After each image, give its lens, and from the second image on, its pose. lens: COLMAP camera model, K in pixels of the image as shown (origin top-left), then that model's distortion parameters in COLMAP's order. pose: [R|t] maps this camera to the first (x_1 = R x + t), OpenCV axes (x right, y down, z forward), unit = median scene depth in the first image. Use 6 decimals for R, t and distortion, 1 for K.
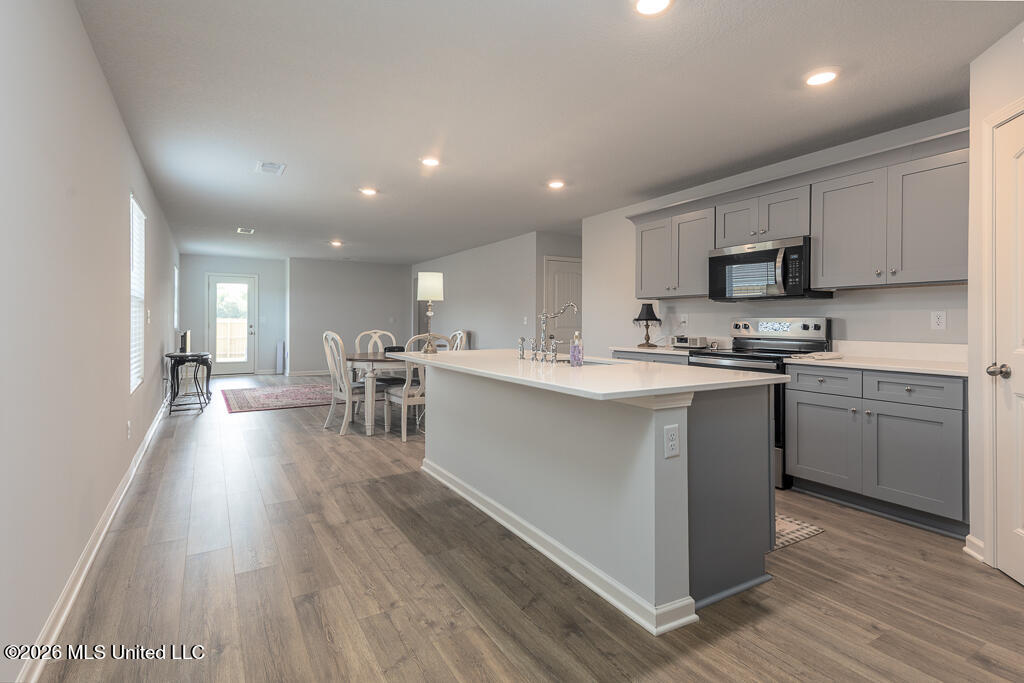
lens RADIAL K [[491.9, 0, 498.9], [0, 491.9, 321.1], [0, 0, 1]] dist [0.046370, -0.012657]
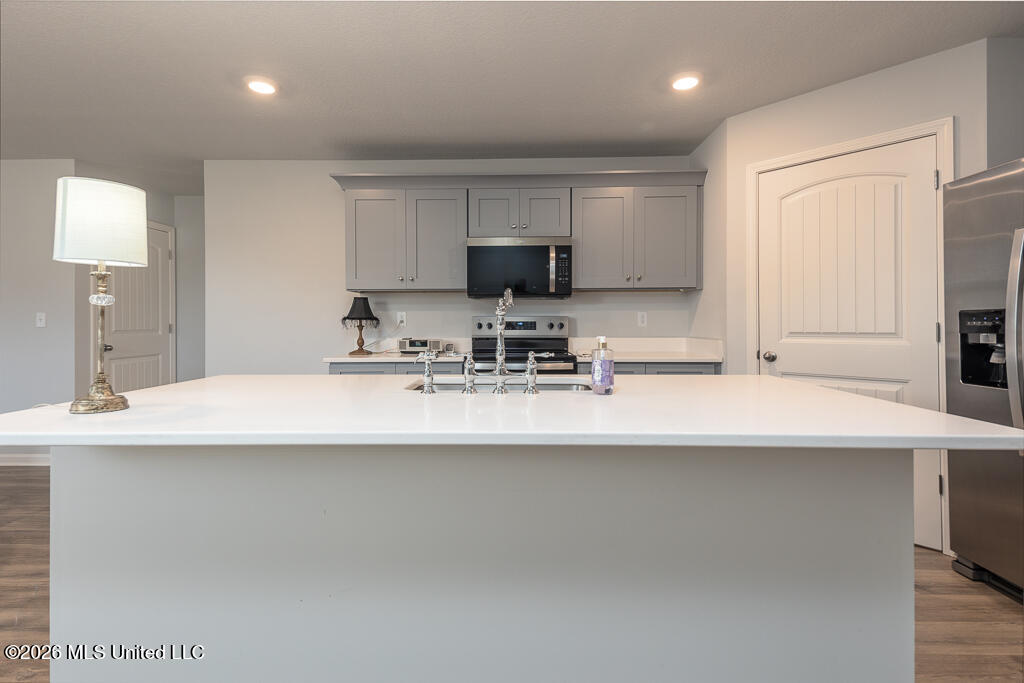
lens RADIAL K [[491.9, 0, 503.4], [0, 491.9, 320.1], [0, 0, 1]] dist [0.046370, -0.012657]
pose [[0.521409, -0.000700, 0.853307, -0.228128], [0.001885, 0.999998, -0.000331, 0.000295], [-0.853305, 0.001781, 0.521409, 0.419973]]
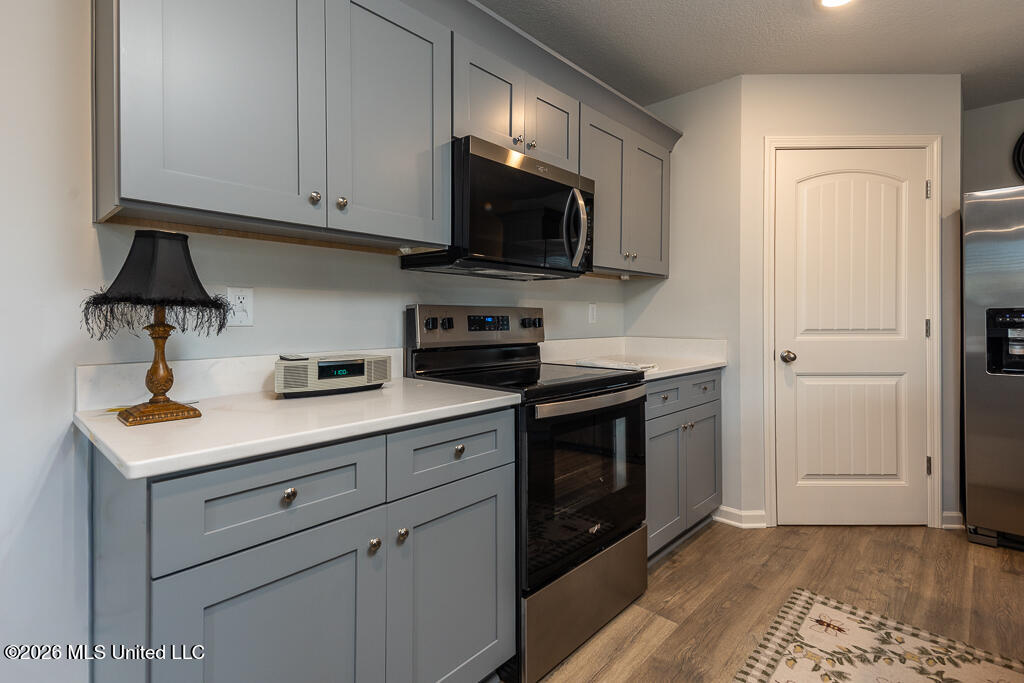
lens RADIAL K [[491.9, 0, 509.6], [0, 491.9, 318.7], [0, 0, 1]] dist [0.046370, -0.012657]
pose [[-0.289601, -0.004038, 0.957139, 0.024543], [-0.004630, 0.999985, 0.002818, 0.003550], [-0.957136, -0.003616, -0.289615, 0.906501]]
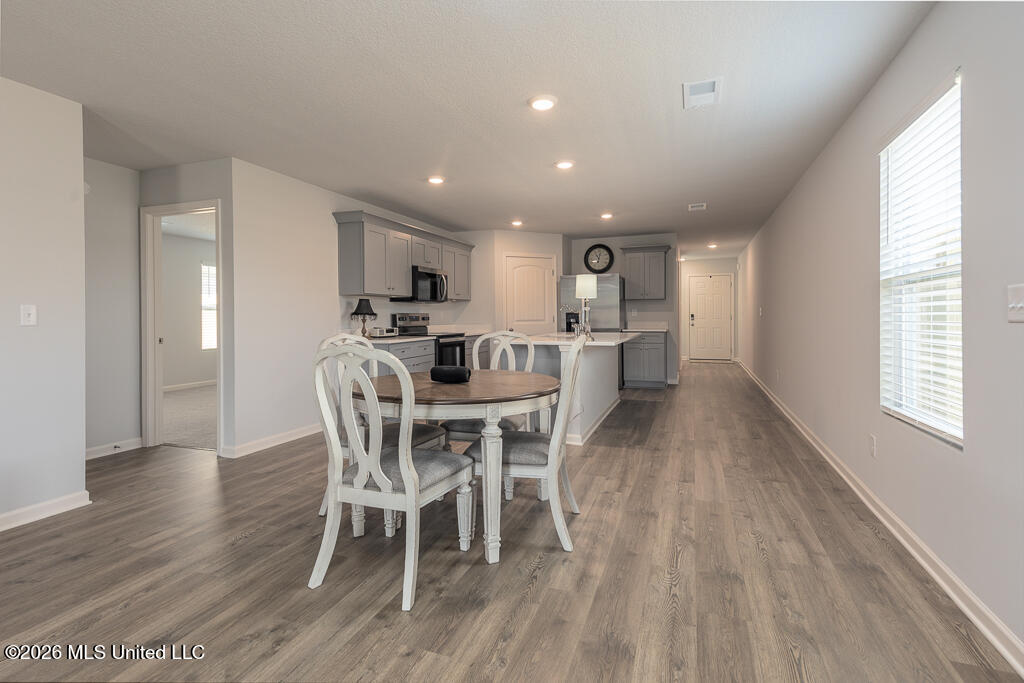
lens RADIAL K [[491.9, 0, 508.5], [0, 491.9, 326.3], [0, 0, 1]] dist [0.046370, -0.012657]
pose [[-0.634536, -0.019579, 0.772646, -0.712173], [-0.000679, 0.999693, 0.024775, -0.003357], [-0.772893, 0.015196, -0.634354, 1.427623]]
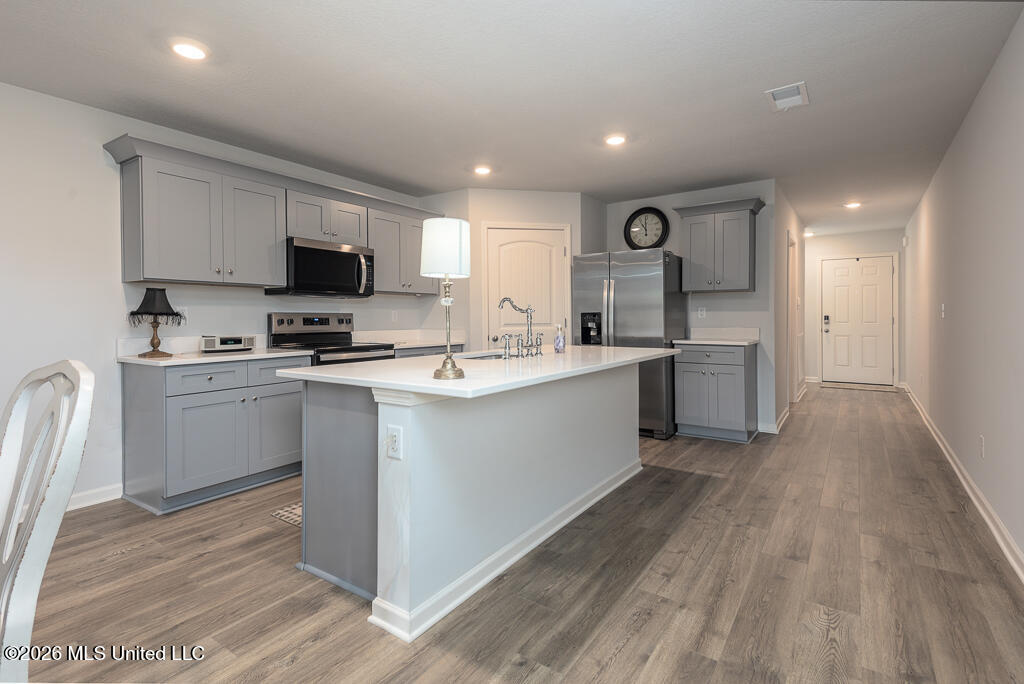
lens RADIAL K [[491.9, 0, 512.9], [0, 491.9, 323.3], [0, 0, 1]] dist [0.046370, -0.012657]
pose [[-0.428625, -0.012294, 0.903399, -0.470816], [-0.000298, 0.999909, 0.013466, 0.000359], [-0.903482, 0.005502, -0.428590, 0.858738]]
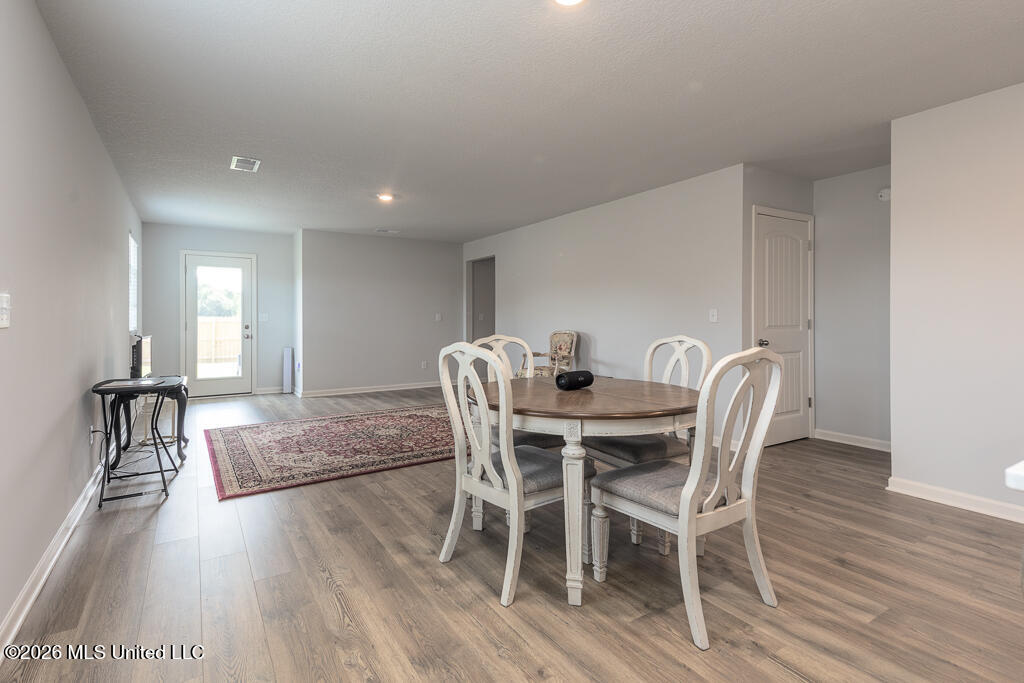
lens RADIAL K [[491.9, 0, 497.9], [0, 491.9, 315.4], [0, 0, 1]] dist [0.046370, -0.012657]
pose [[0.999698, -0.006181, 0.023789, -0.331382], [0.006326, 0.999962, -0.006034, 0.001002], [-0.023751, 0.006182, 0.999699, 0.594593]]
